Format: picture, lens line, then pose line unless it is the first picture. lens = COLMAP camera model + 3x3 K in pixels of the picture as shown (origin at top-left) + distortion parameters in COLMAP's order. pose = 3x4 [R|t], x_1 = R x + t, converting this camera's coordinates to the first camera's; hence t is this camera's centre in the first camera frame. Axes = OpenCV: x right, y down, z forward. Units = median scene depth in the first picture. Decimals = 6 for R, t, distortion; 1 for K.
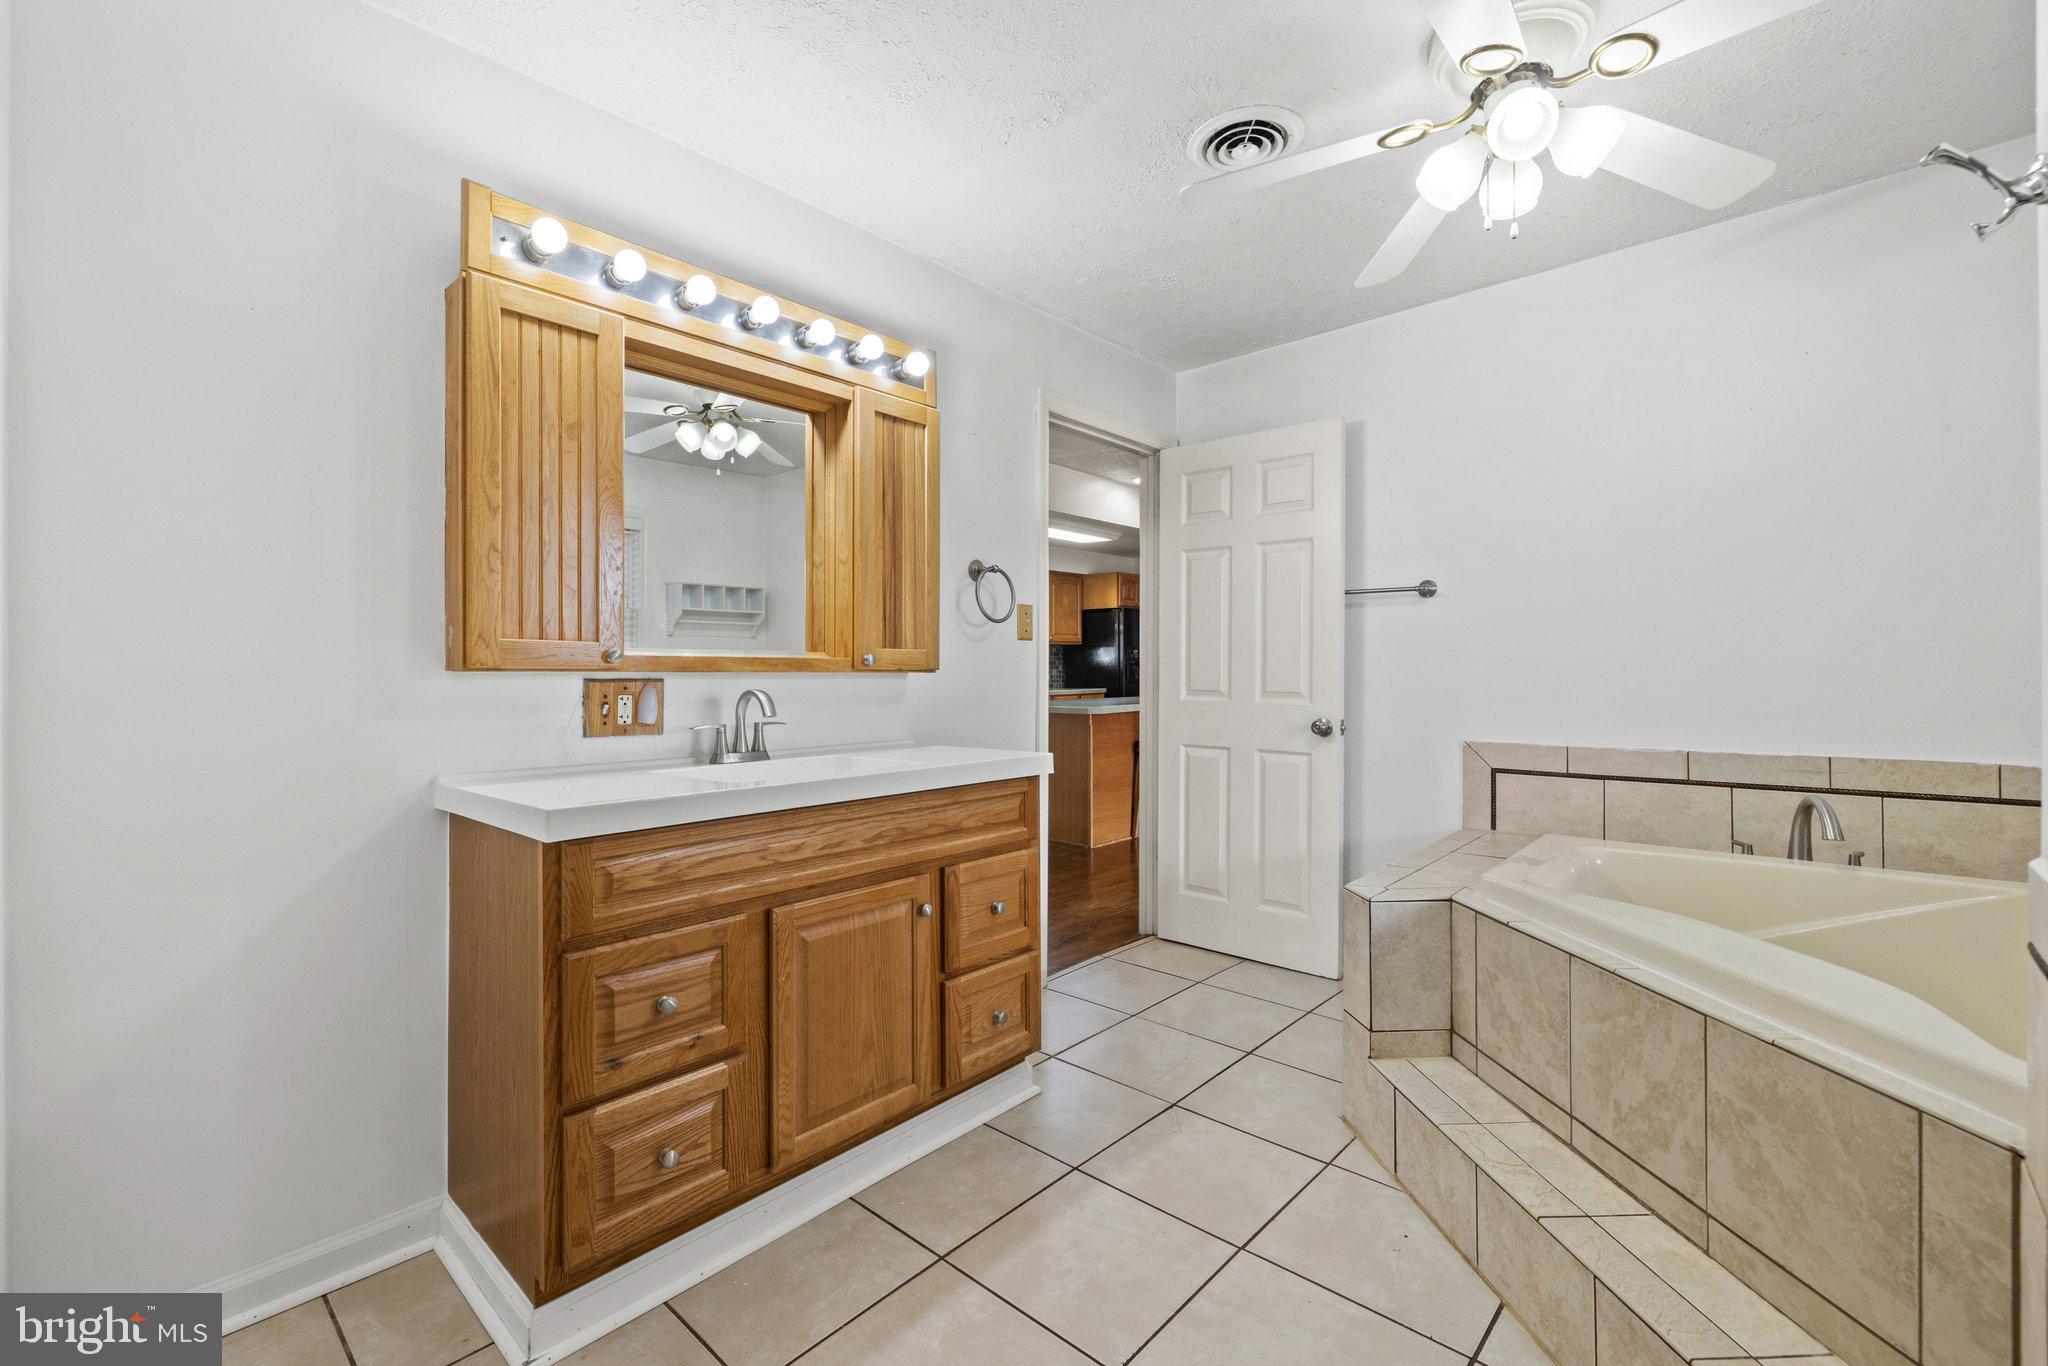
lens RADIAL K [[864.3, 0, 1025.2], [0, 864.3, 674.9], [0, 0, 1]] dist [-0.002177, 0.001651]
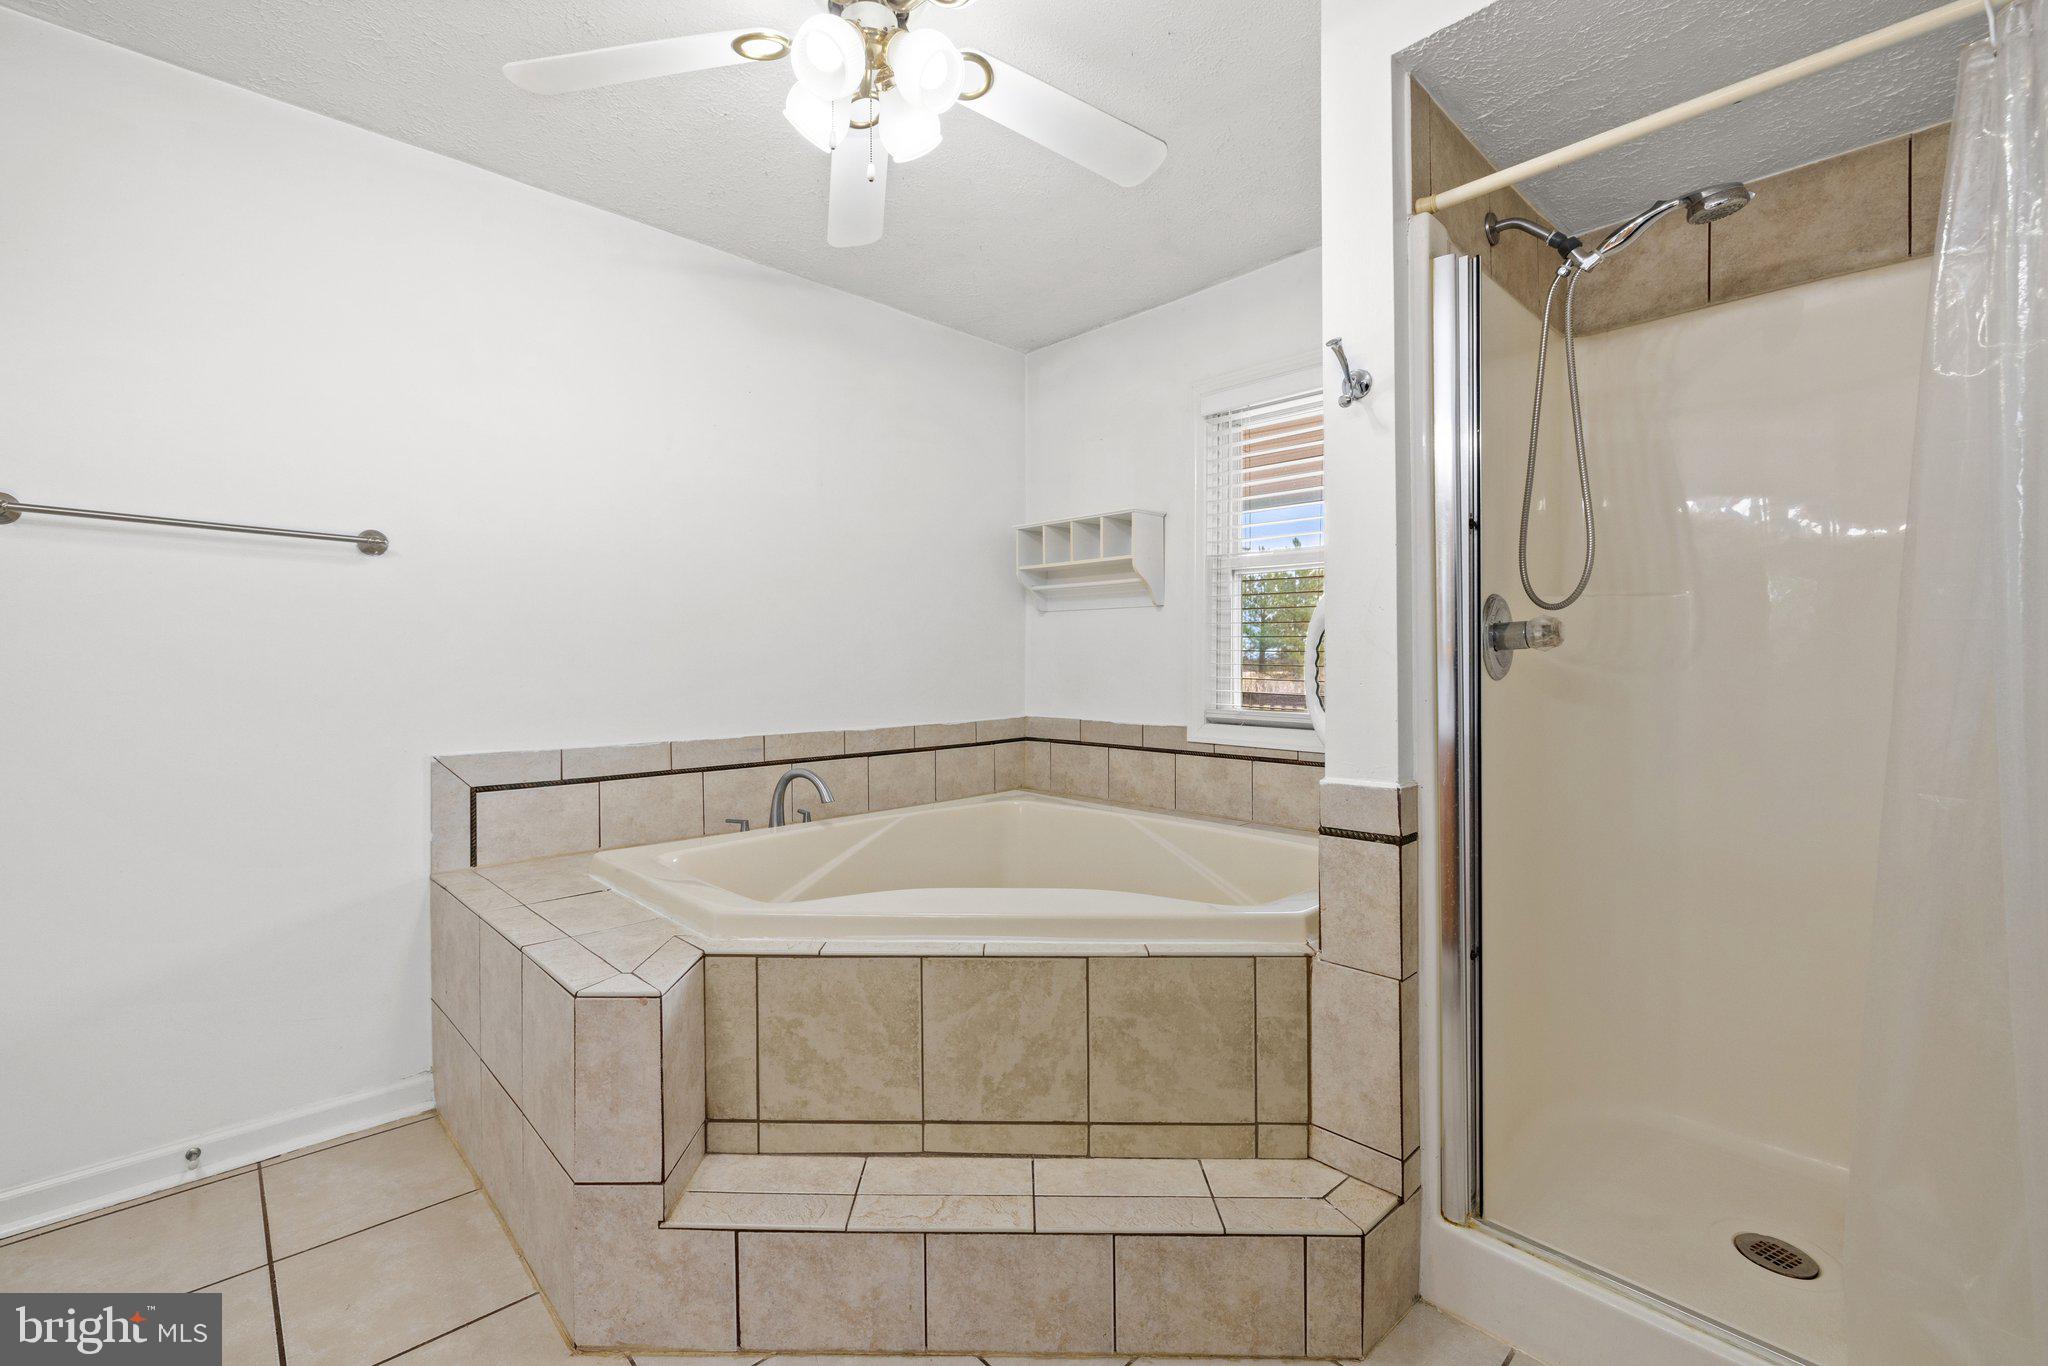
lens RADIAL K [[864.3, 0, 973.5], [0, 864.3, 664.9], [0, 0, 1]] dist [-0.002177, 0.001651]
pose [[0.094685, 0.001258, 0.995507, -0.361531], [-0.002954, 0.999995, -0.000983, -0.004449], [-0.995503, -0.002848, 0.094688, 0.927145]]
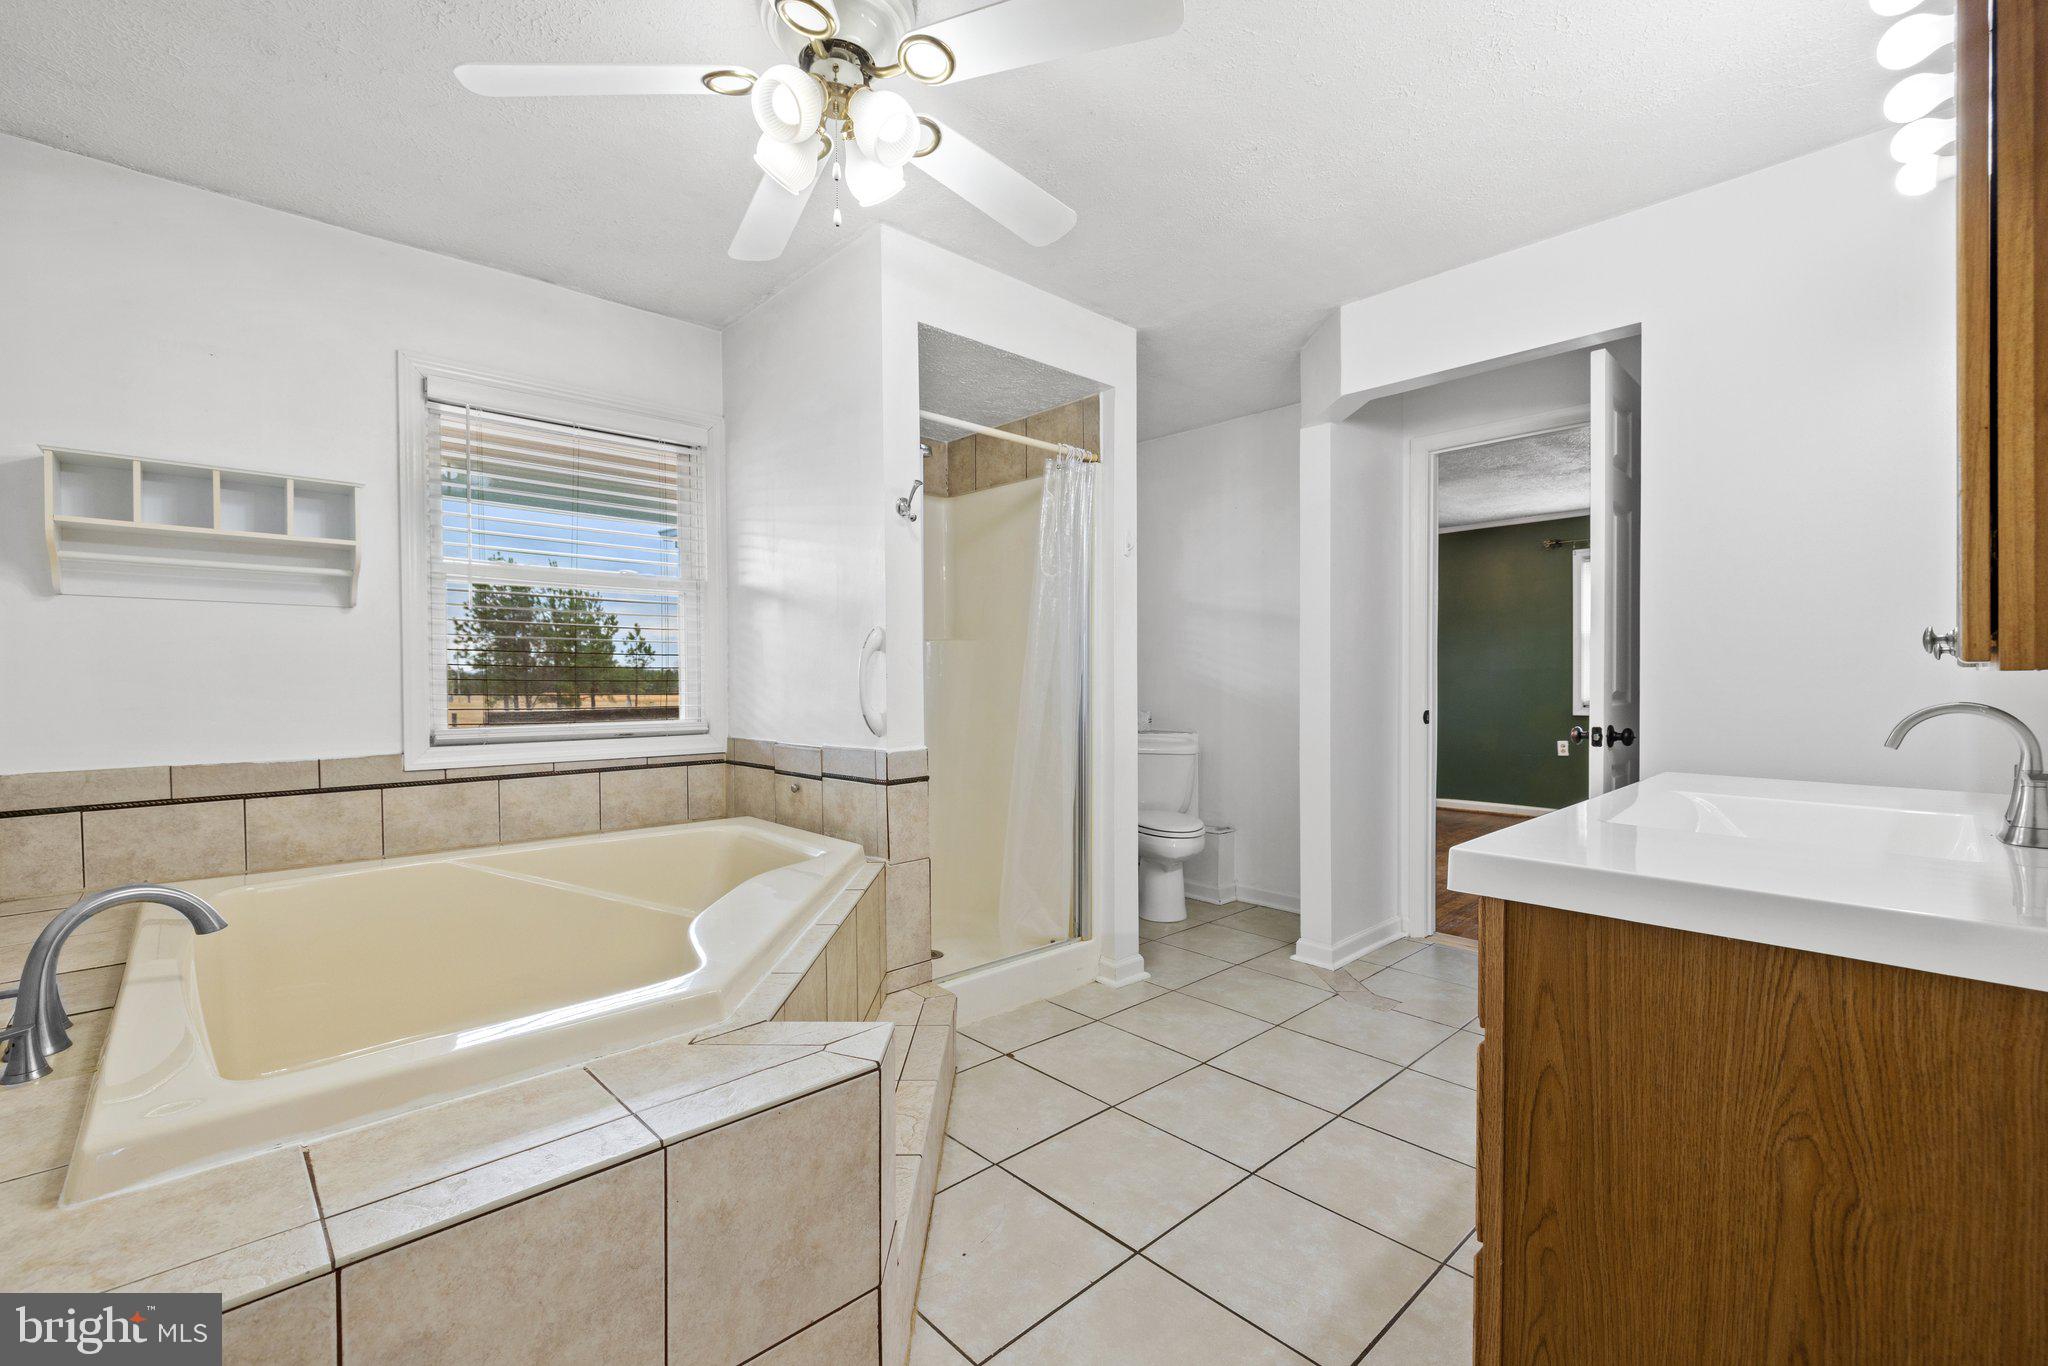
lens RADIAL K [[864.3, 0, 1019.0], [0, 864.3, 687.0], [0, 0, 1]] dist [-0.002177, 0.001651]
pose [[-0.996535, 0.005632, 0.082983, 0.328140], [0.006490, 0.999928, 0.010072, -0.004934], [-0.082920, 0.010576, -0.996500, 2.215205]]
